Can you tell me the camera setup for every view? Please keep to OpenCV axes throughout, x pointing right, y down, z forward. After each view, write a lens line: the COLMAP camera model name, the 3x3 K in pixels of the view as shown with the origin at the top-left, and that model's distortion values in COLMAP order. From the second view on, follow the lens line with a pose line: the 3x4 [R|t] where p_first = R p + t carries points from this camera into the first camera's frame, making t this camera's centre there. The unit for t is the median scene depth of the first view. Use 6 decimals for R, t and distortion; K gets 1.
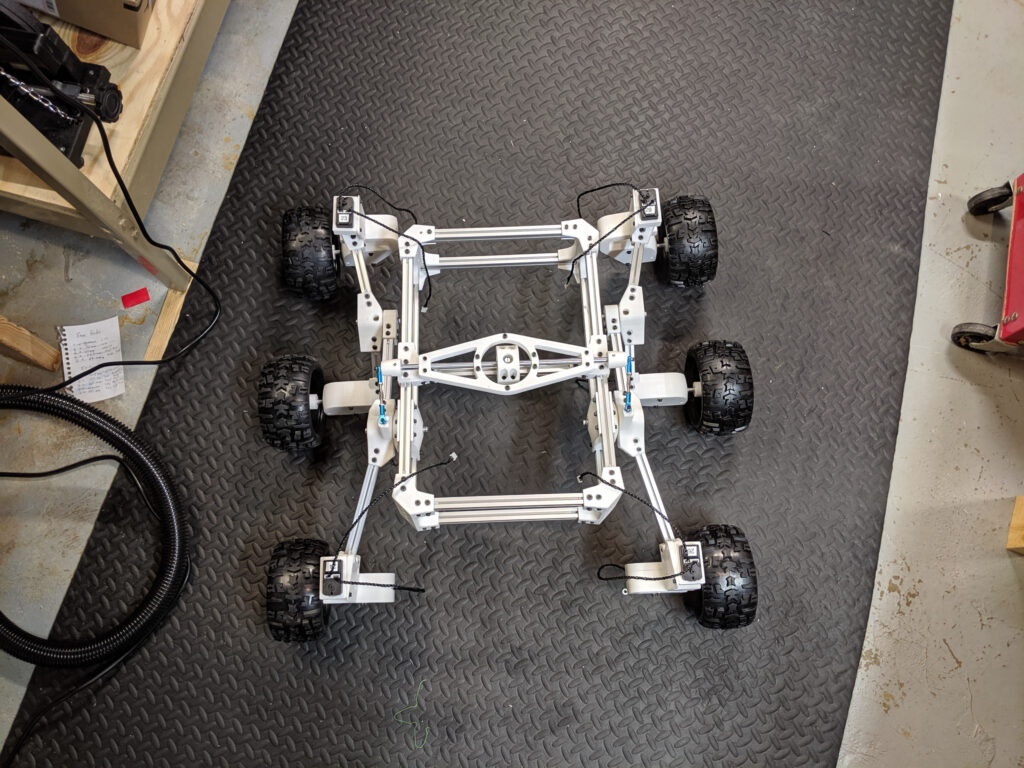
lens RADIAL K [[803.6, 0, 506.1], [0, 803.6, 391.6], [0, 0, 1]] dist [0.011773, -0.049077]
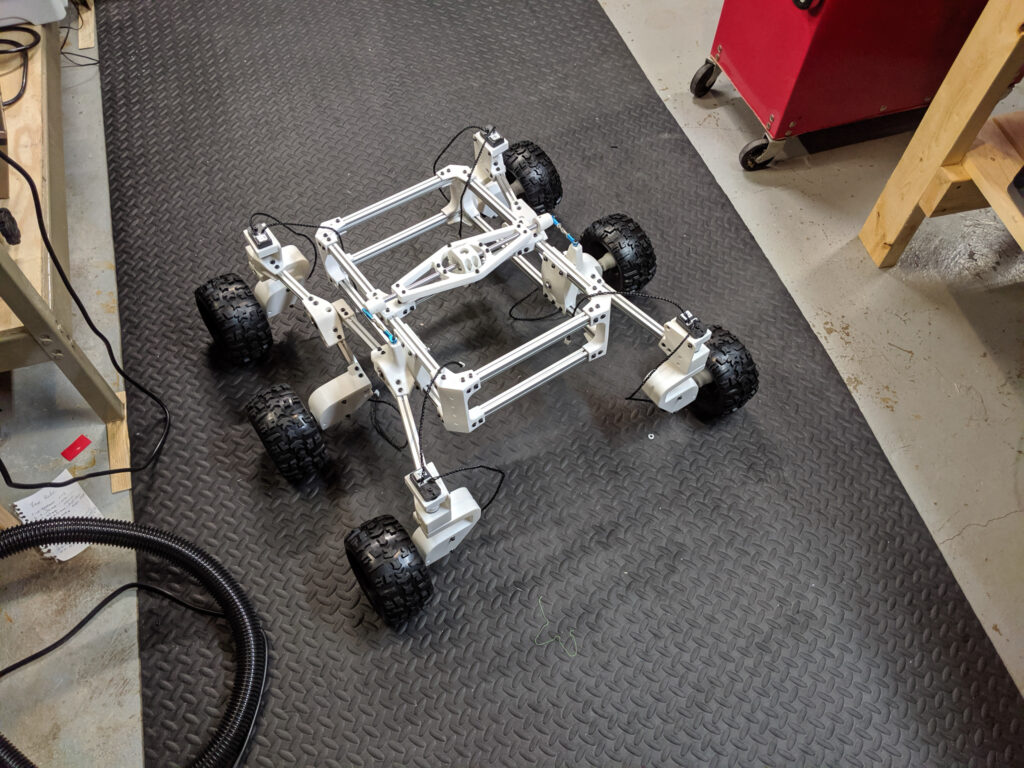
lens RADIAL K [[803.6, 0, 500.2], [0, 803.6, 386.1], [0, 0, 1]] dist [0.011773, -0.049077]
pose [[0.846390, -0.441678, 0.297565, -0.312233], [0.512237, 0.828049, -0.227922, 0.332663], [-0.145731, 0.345335, 0.927096, 0.007575]]
